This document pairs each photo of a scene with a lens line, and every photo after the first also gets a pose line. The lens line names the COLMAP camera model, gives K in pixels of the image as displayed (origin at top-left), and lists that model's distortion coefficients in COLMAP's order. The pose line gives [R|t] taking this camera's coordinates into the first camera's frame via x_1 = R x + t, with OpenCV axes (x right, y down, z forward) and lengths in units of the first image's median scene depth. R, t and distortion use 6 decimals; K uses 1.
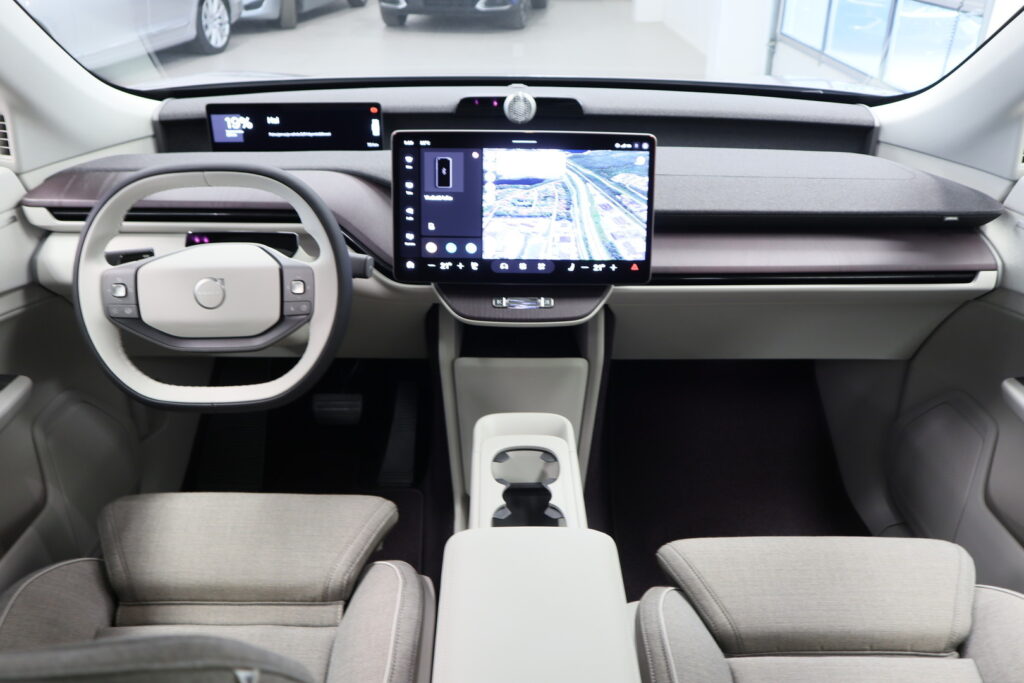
lens RADIAL K [[901.2, 0, 512.0], [0, 901.2, 341.5], [0, 0, 1]] dist [-0.008390, 0.018210]
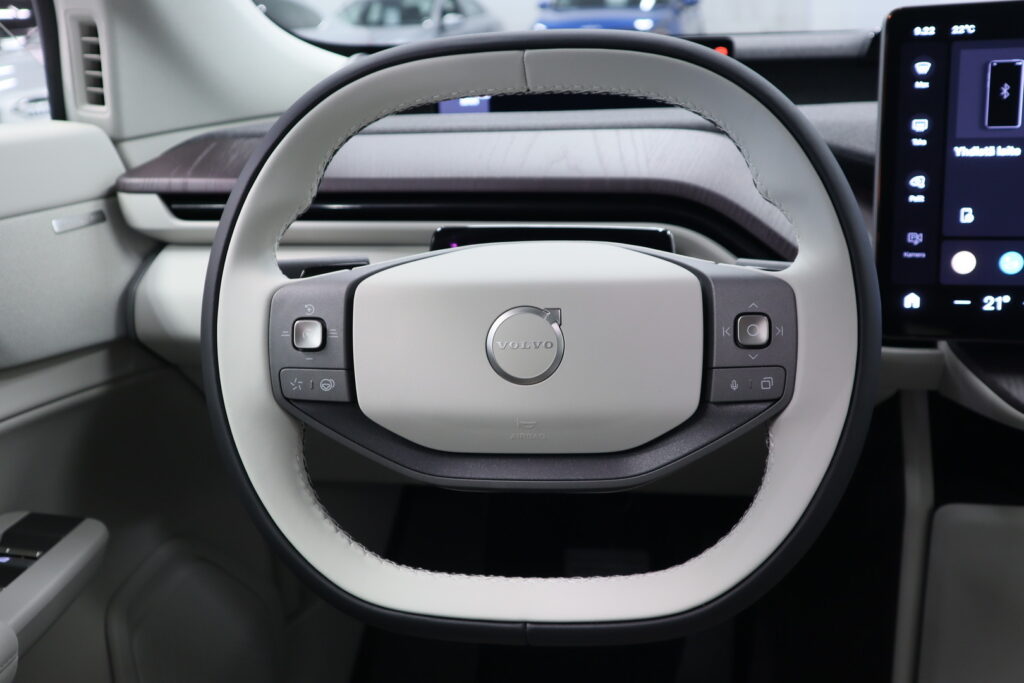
lens RADIAL K [[944.6, 0, 512.0], [0, 944.6, 341.5], [0, 0, 1]] dist [-0.011274, -0.005177]
pose [[0.992442, 0.009514, -0.122348, -0.258580], [-0.024127, 0.992659, -0.118519, -0.004003], [0.120322, 0.120575, 0.985385, 0.520510]]
